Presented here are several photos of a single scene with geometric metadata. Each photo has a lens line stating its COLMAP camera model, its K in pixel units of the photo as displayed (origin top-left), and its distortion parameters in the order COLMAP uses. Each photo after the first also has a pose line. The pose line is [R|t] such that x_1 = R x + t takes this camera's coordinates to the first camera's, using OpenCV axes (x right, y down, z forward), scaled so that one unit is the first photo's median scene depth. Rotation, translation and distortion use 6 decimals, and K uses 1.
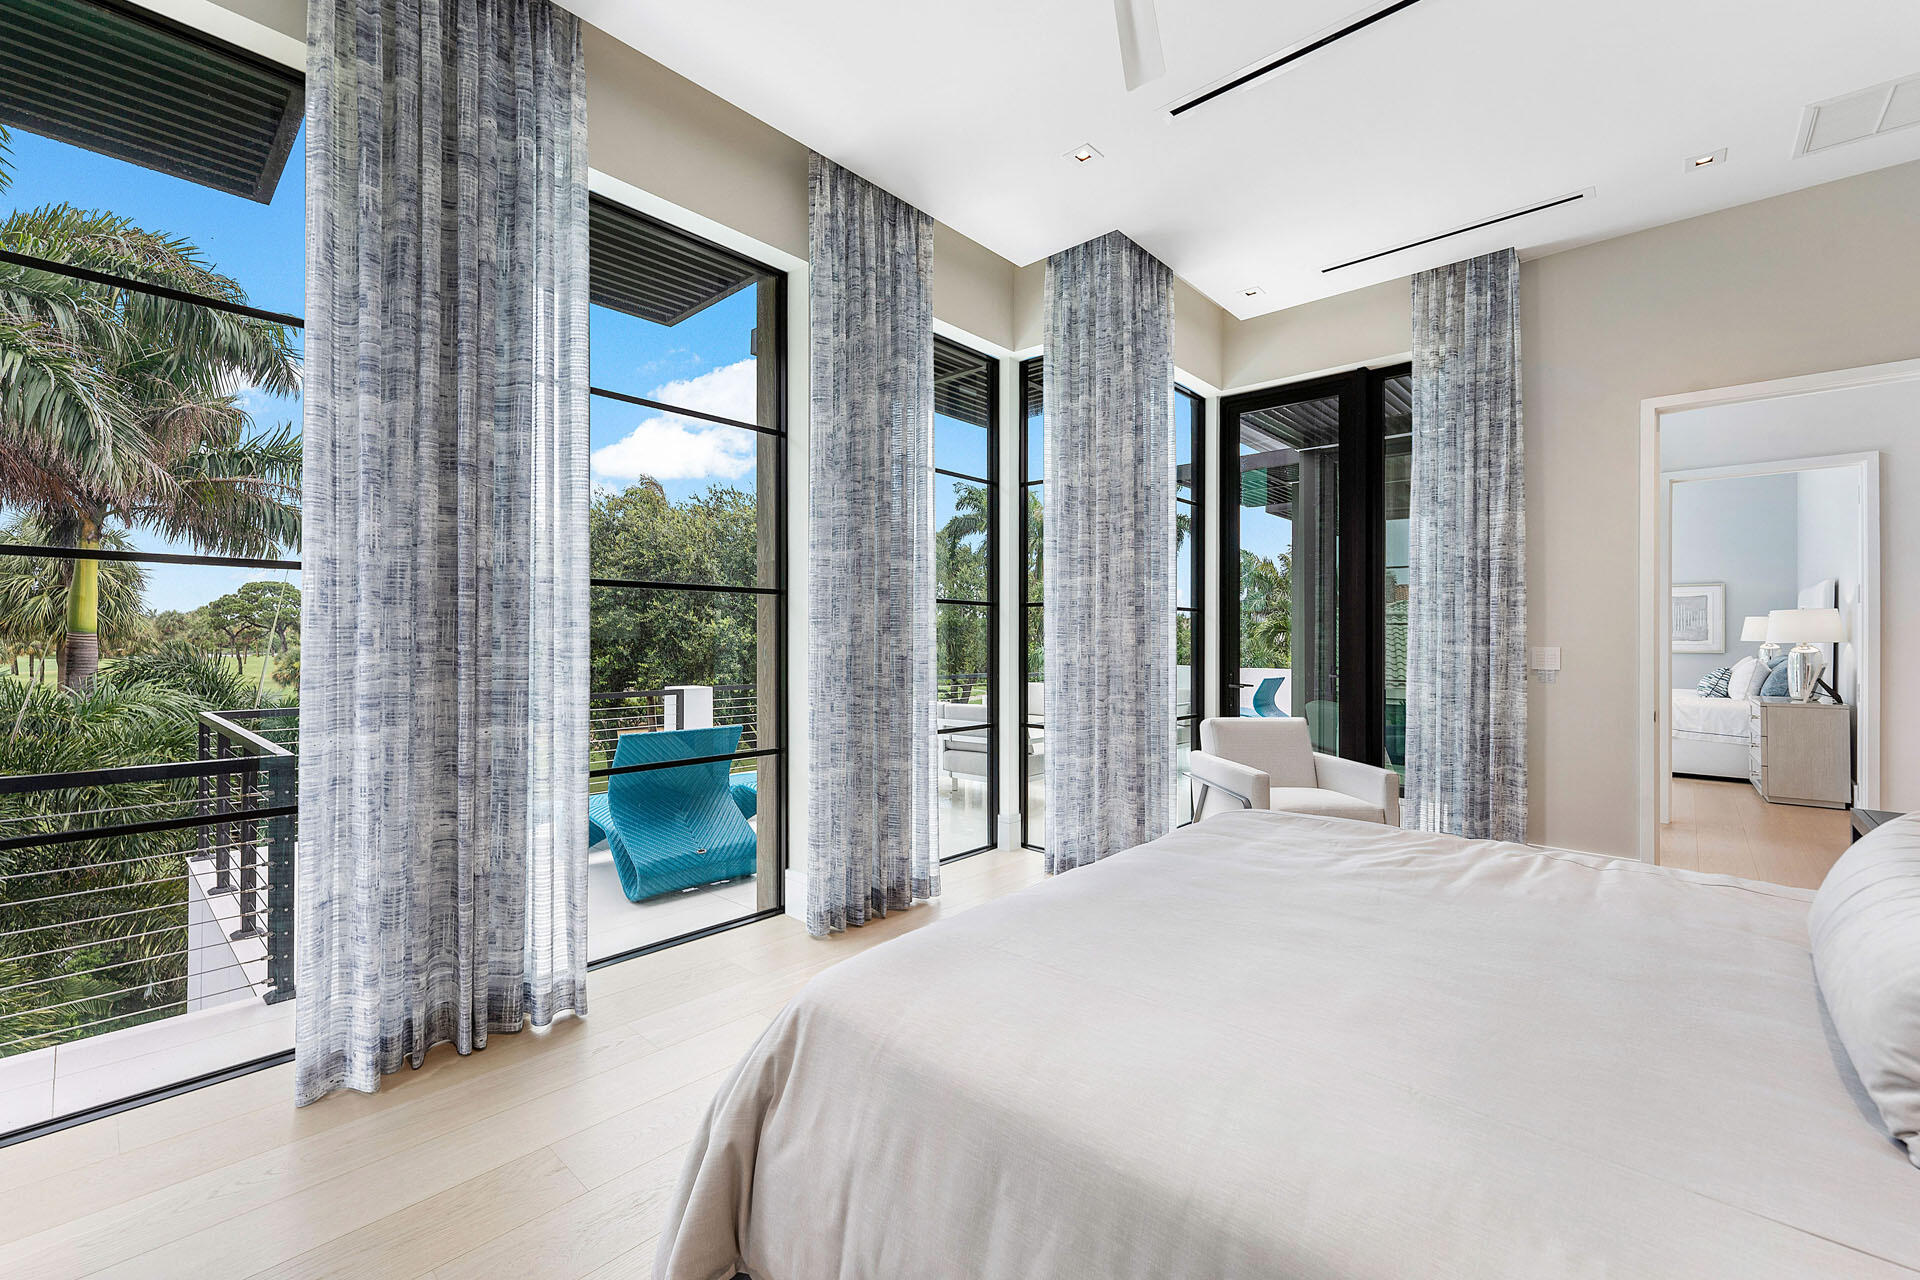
lens RADIAL K [[808.6, 0, 960.0], [0, 808.6, 640.0], [0, 0, 1]] dist [0.000789, 0.000152]
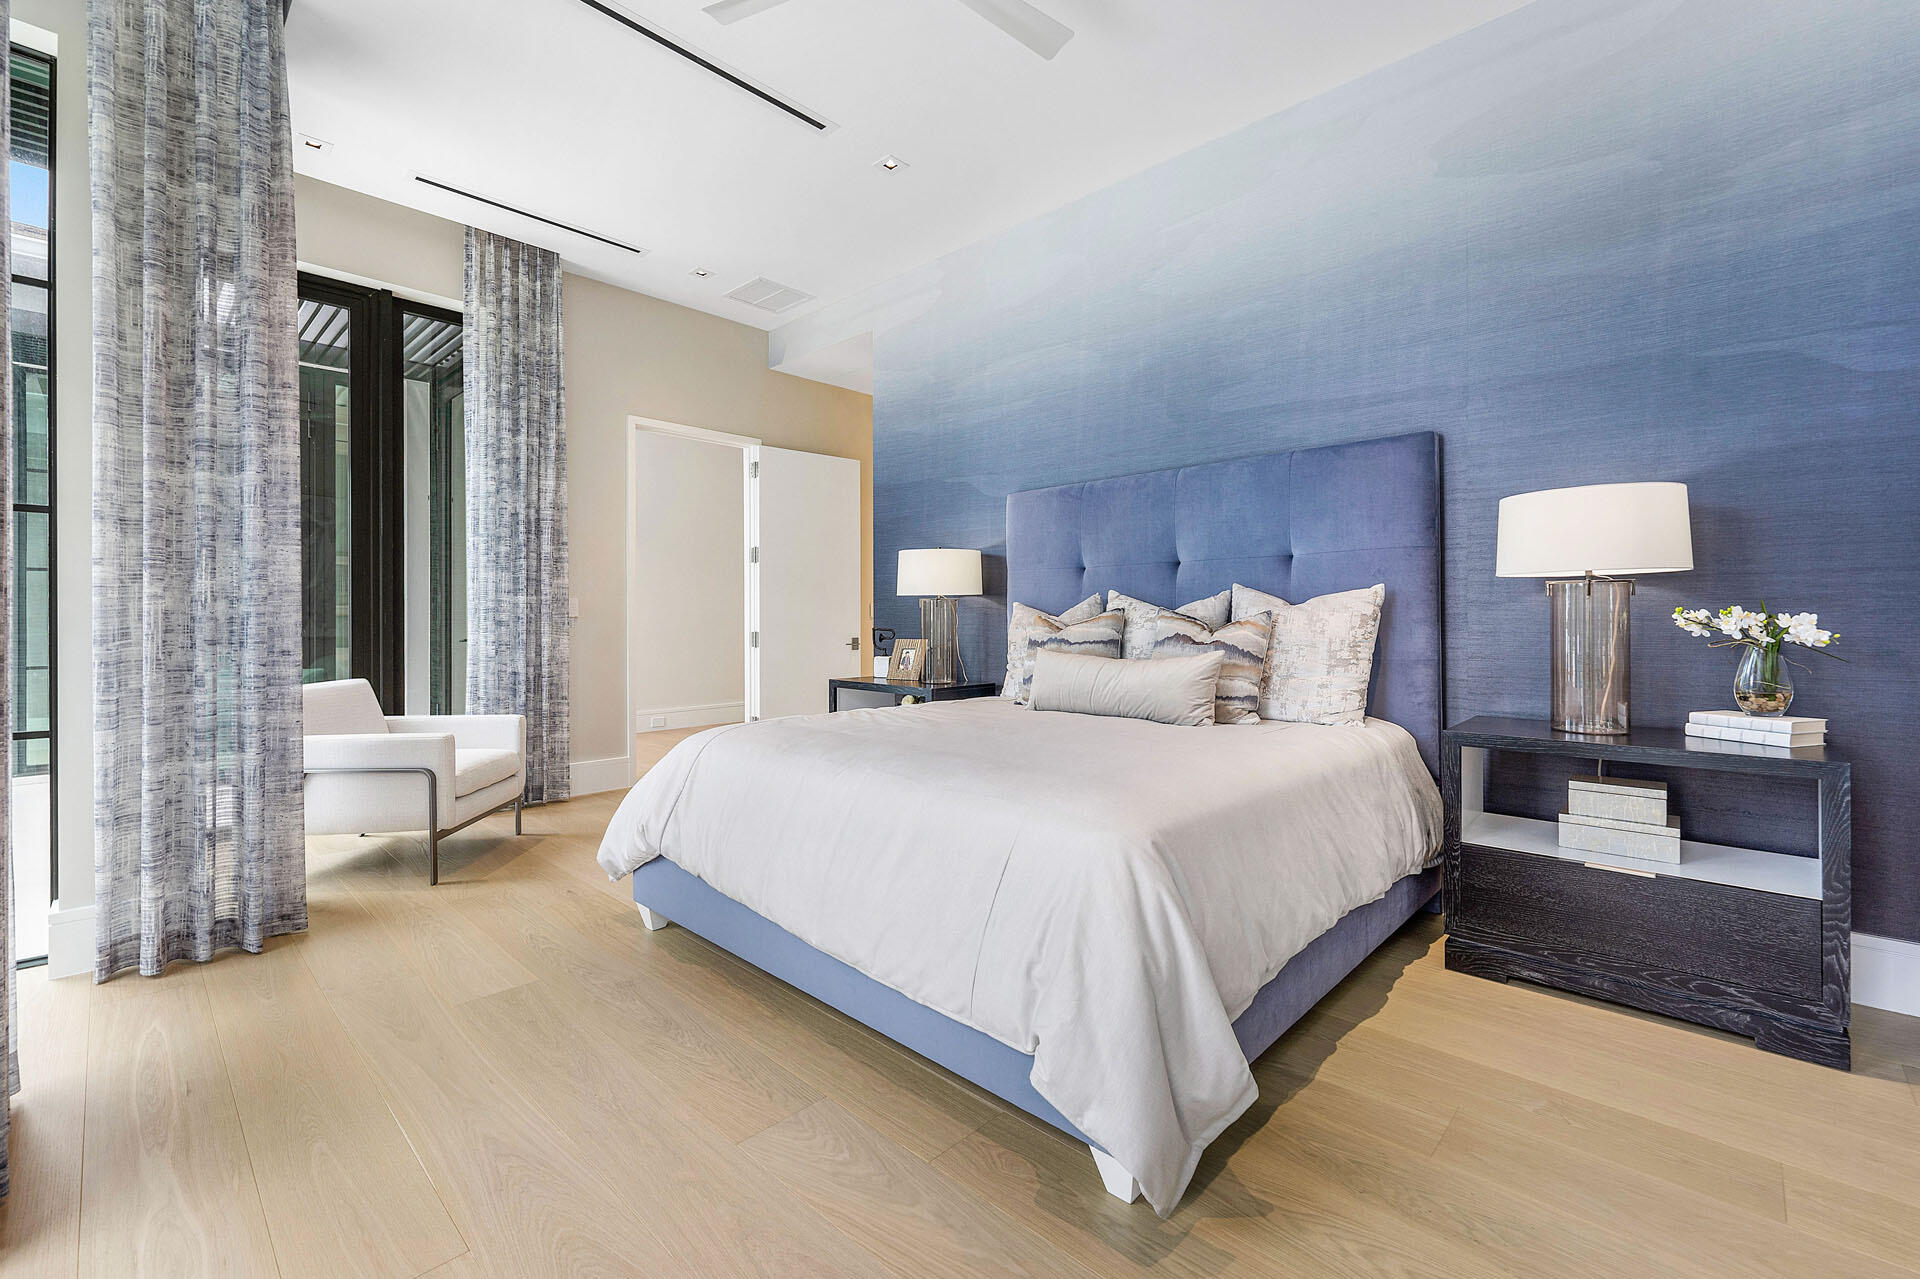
lens RADIAL K [[808.6, 0, 960.0], [0, 808.6, 639.5], [0, 0, 1]] dist [0.000789, 0.000152]
pose [[0.006637, -0.031218, 0.999491, -0.483152], [0.008559, 0.999478, 0.031161, 0.038397], [-0.999941, 0.008348, 0.006901, 0.407326]]
